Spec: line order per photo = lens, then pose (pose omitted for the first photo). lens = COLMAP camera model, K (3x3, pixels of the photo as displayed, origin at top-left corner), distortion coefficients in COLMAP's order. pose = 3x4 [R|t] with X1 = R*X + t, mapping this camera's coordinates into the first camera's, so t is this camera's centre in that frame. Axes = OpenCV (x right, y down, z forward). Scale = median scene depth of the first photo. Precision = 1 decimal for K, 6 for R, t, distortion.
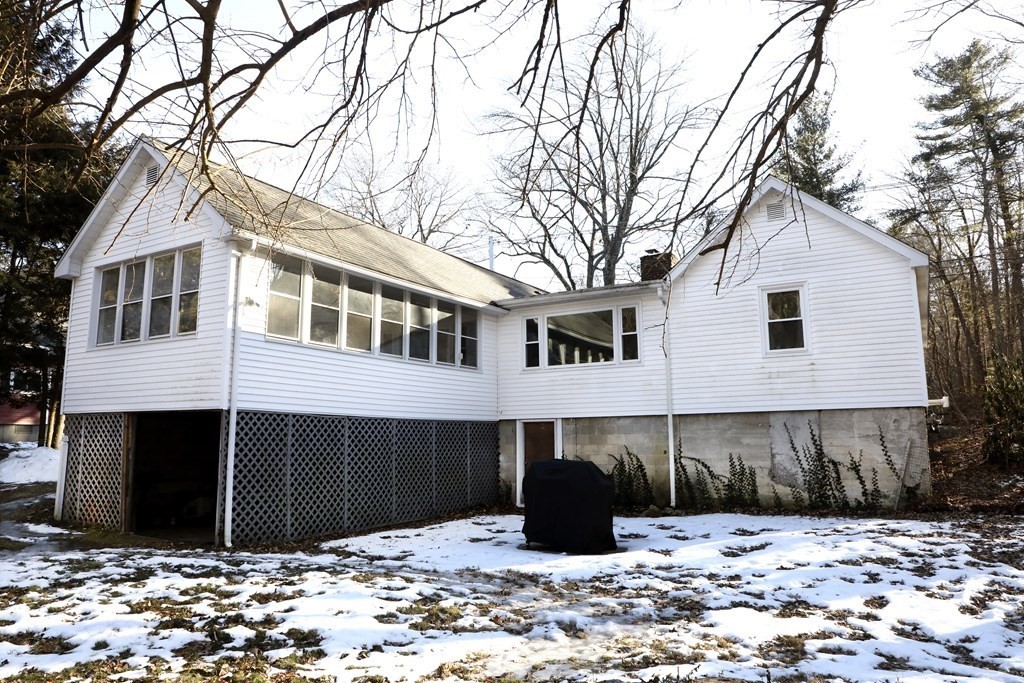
lens RADIAL K [[691.1, 0, 512.0], [0, 691.1, 341.5], [0, 0, 1]] dist [-0.092126, 0.051320]
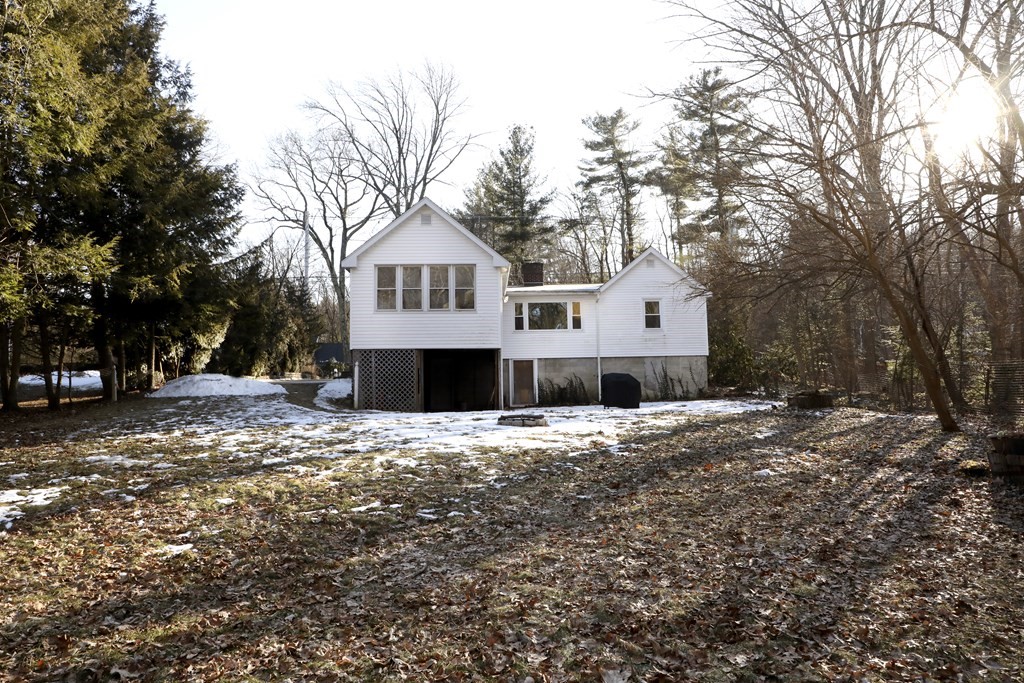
lens RADIAL K [[691.1, 0, 512.0], [0, 691.1, 341.5], [0, 0, 1]] dist [-0.092126, 0.051320]
pose [[0.840880, 0.030365, 0.540369, -0.979065], [-0.064814, 0.996889, 0.044840, -0.013024], [-0.537327, -0.072729, 0.840232, -0.514389]]
